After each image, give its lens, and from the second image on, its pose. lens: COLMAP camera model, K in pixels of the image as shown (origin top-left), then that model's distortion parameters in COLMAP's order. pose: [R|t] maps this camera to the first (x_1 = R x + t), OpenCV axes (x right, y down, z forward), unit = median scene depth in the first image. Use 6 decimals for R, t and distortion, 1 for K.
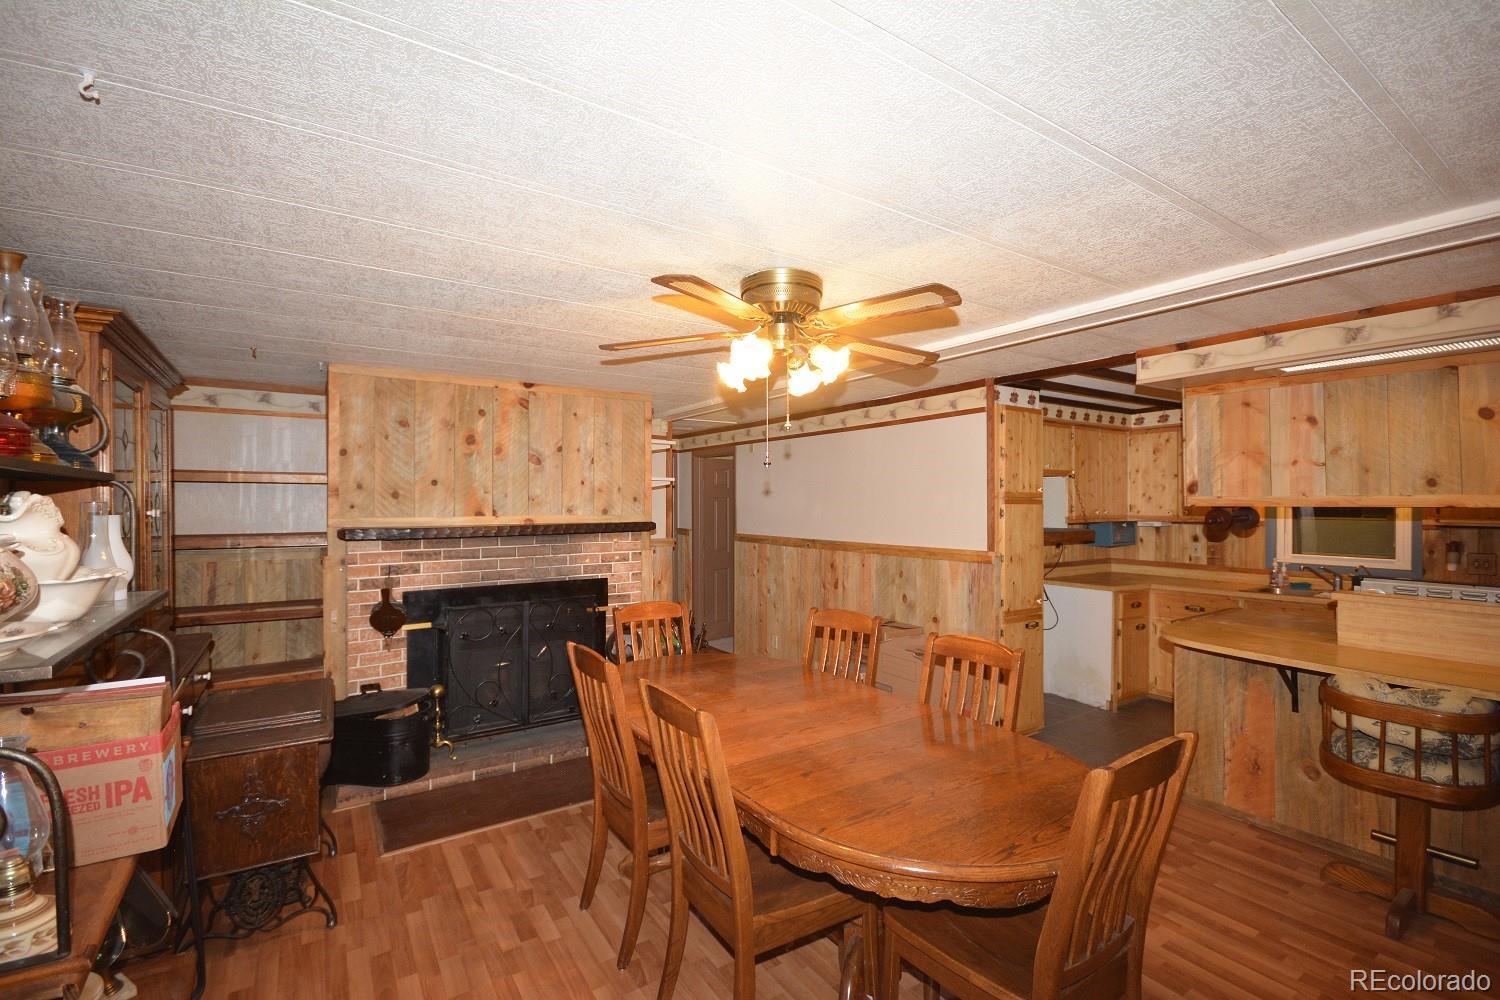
lens RADIAL K [[659.7, 0, 746.3], [0, 659.7, 503.7], [0, 0, 1]] dist [-0.003706, 0.000060]
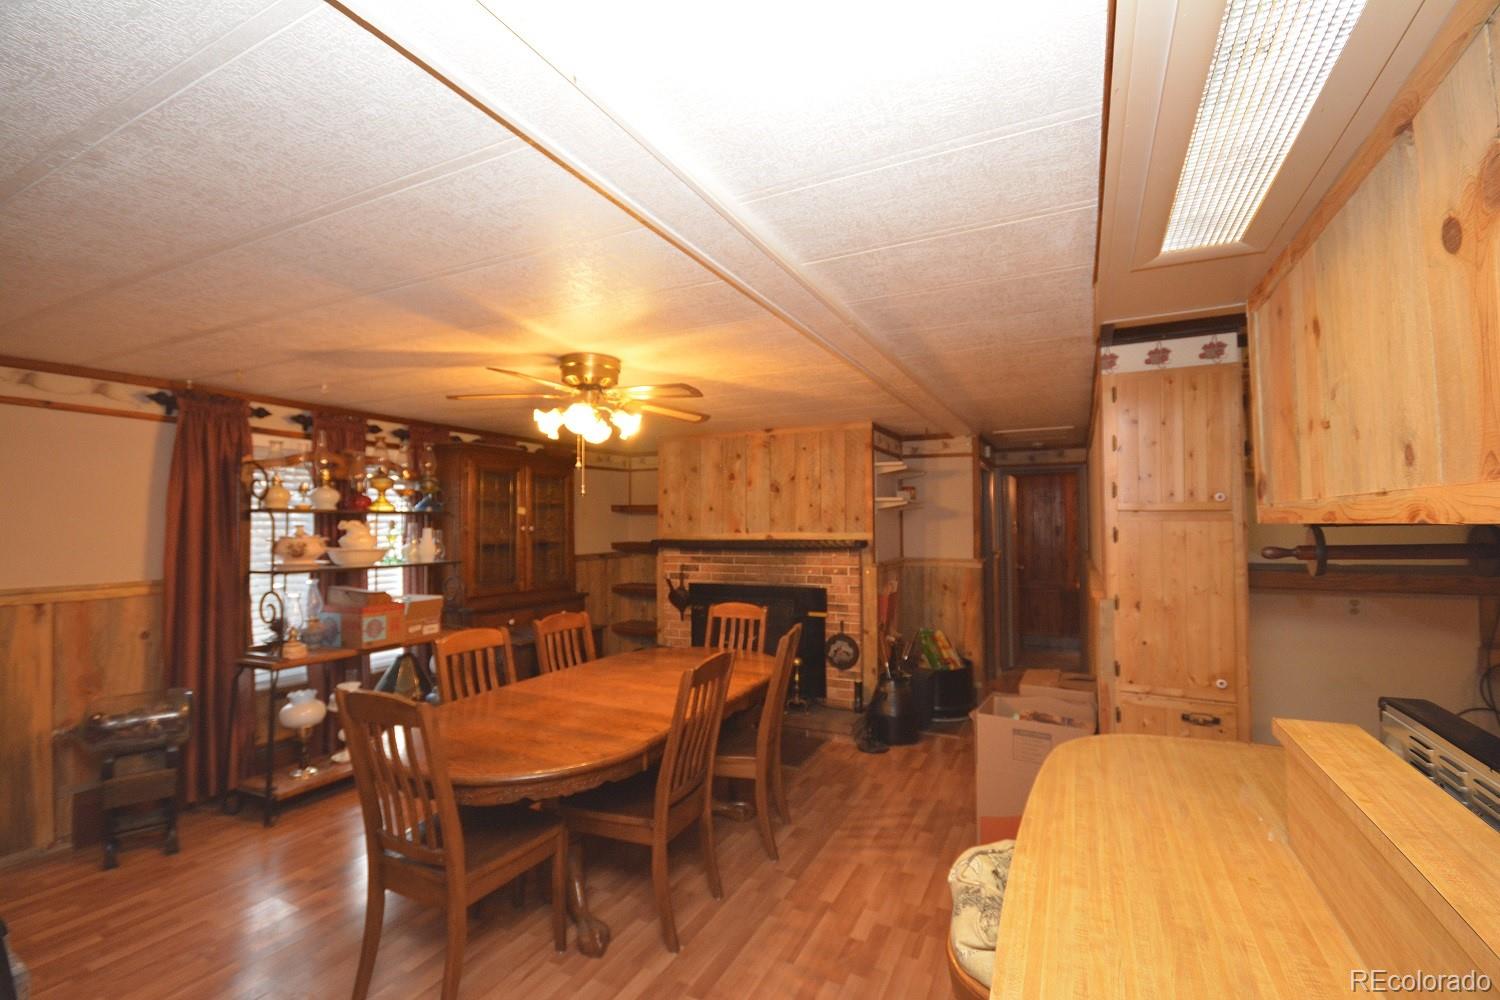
lens RADIAL K [[659.7, 0, 750.1], [0, 659.7, 501.9], [0, 0, 1]] dist [-0.003706, 0.000060]
pose [[0.492607, -0.028859, -0.869773, 0.765688], [0.007357, 0.999552, -0.028998, -0.005007], [0.870221, 0.007886, 0.492599, 0.344703]]
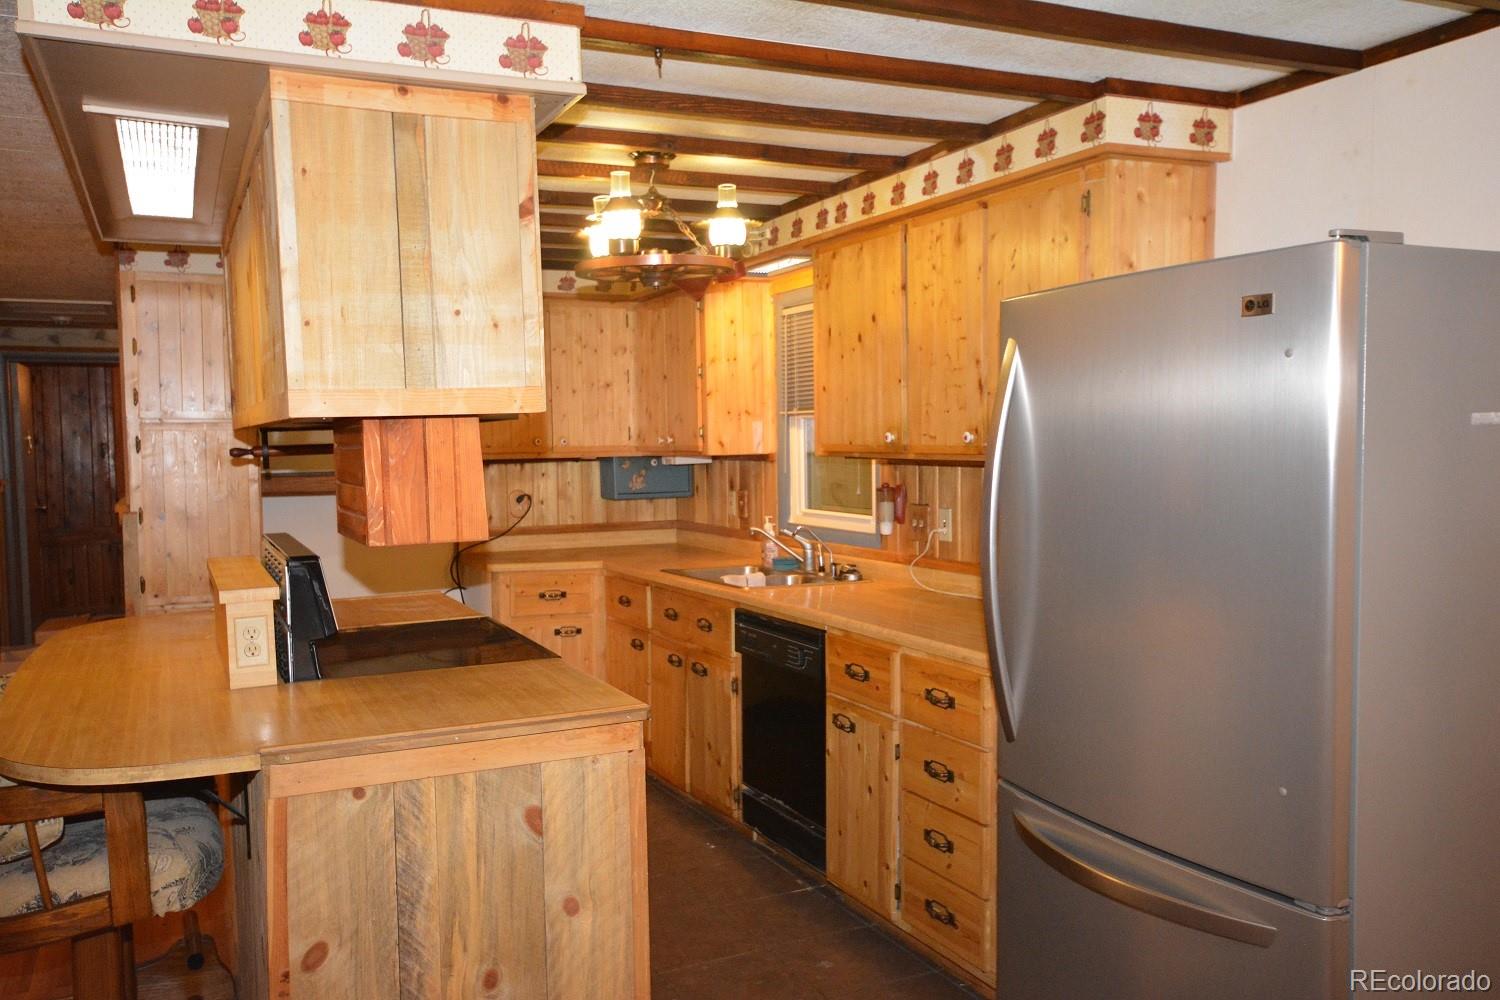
lens RADIAL K [[1231.6, 0, 752.6], [0, 1231.6, 500.4], [0, 0, 1]] dist [0.011668, 0.006432]
pose [[0.988509, -0.003892, -0.151115, 1.117328], [0.013019, 0.998146, 0.059454, 0.002742], [0.150604, -0.060739, 0.986727, -0.073696]]
